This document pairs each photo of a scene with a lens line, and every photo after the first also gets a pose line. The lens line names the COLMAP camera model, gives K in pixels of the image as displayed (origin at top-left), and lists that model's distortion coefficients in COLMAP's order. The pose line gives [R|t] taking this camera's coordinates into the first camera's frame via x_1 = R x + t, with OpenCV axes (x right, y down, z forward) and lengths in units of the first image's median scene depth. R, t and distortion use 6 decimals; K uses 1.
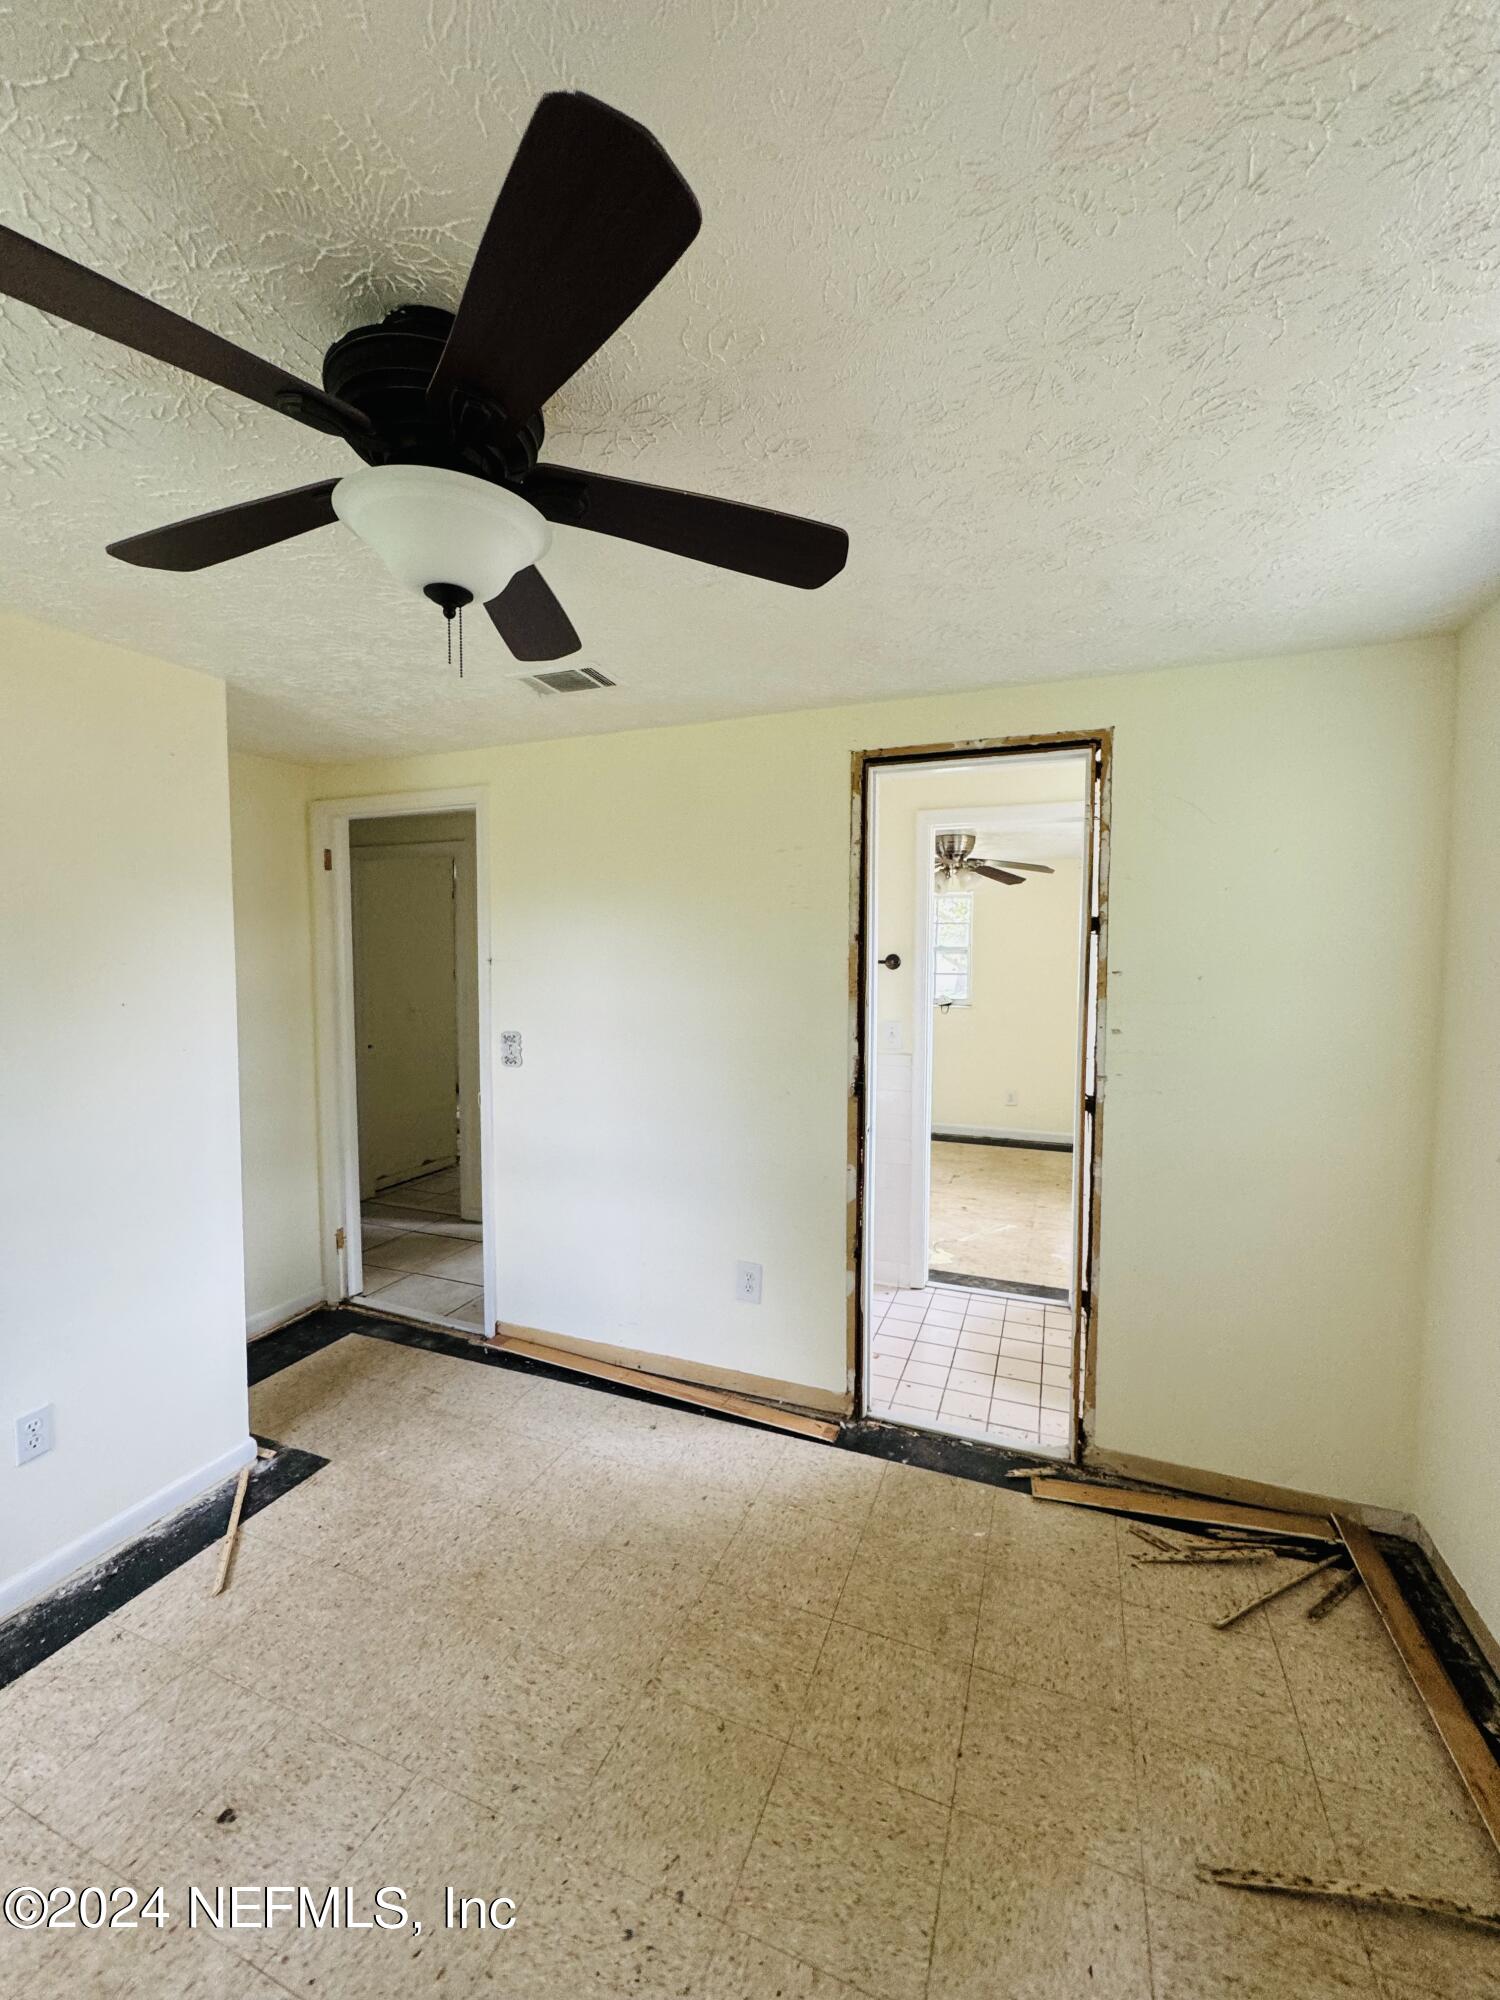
lens RADIAL K [[800.5, 0, 750.0], [0, 800.5, 1000.0], [0, 0, 1]] dist [-0.003444, 0.000837]
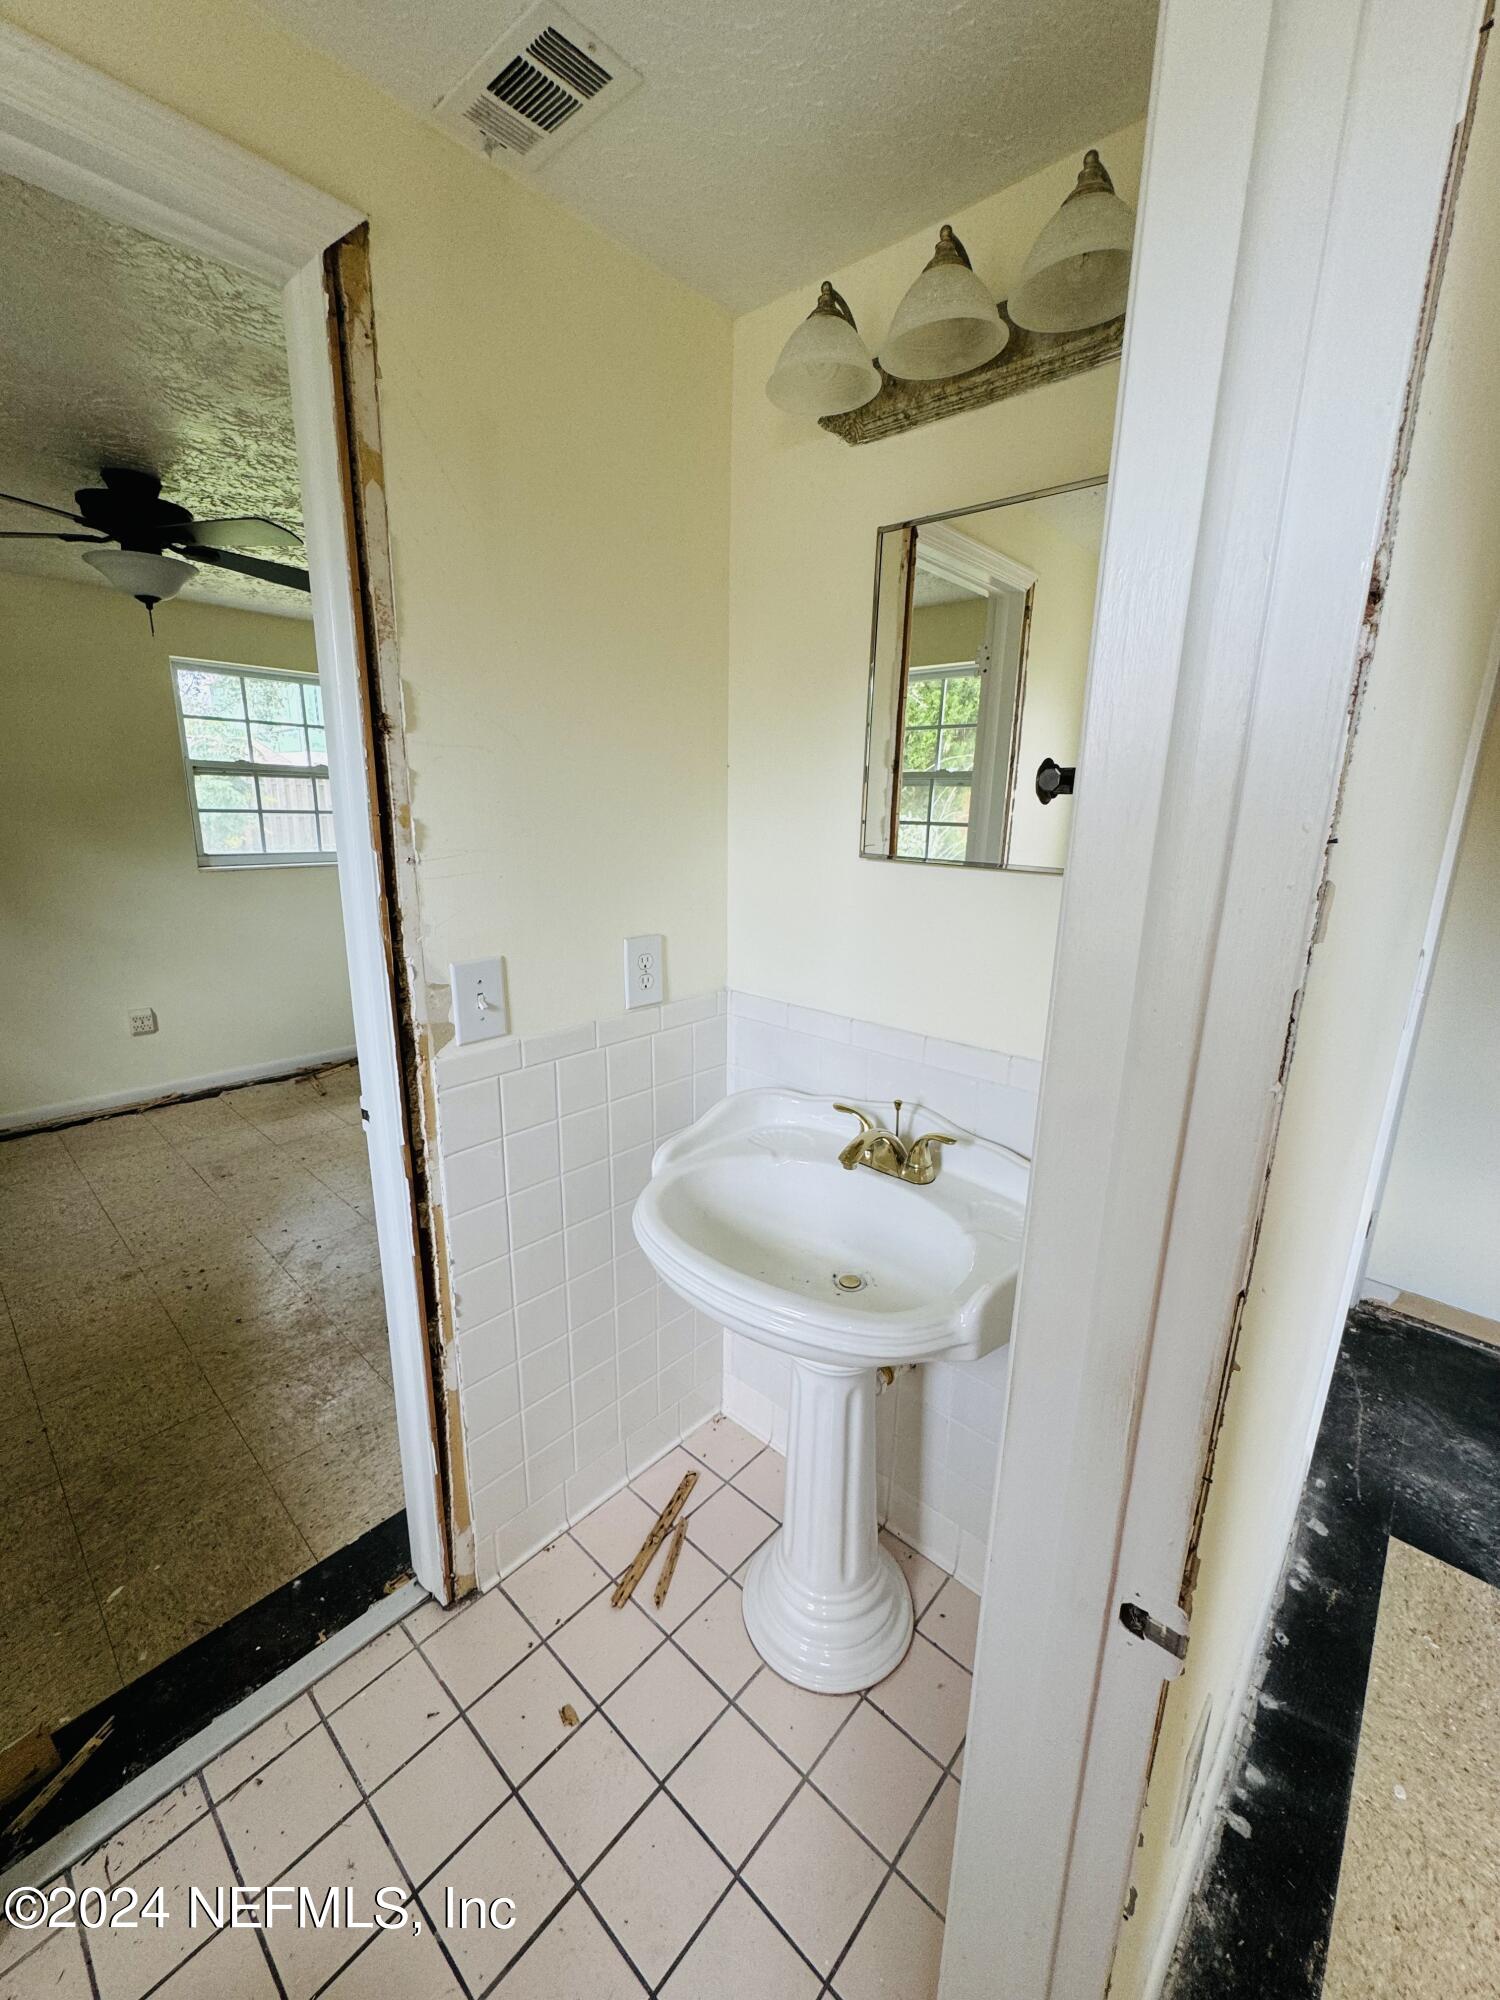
lens RADIAL K [[800.5, 0, 750.0], [0, 800.5, 1000.0], [0, 0, 1]] dist [-0.003444, 0.000837]
pose [[-0.352689, 0.219572, -0.909615, 0.576193], [-0.071597, 0.962898, 0.260195, -0.064317], [0.932998, 0.156893, -0.323883, 1.560872]]
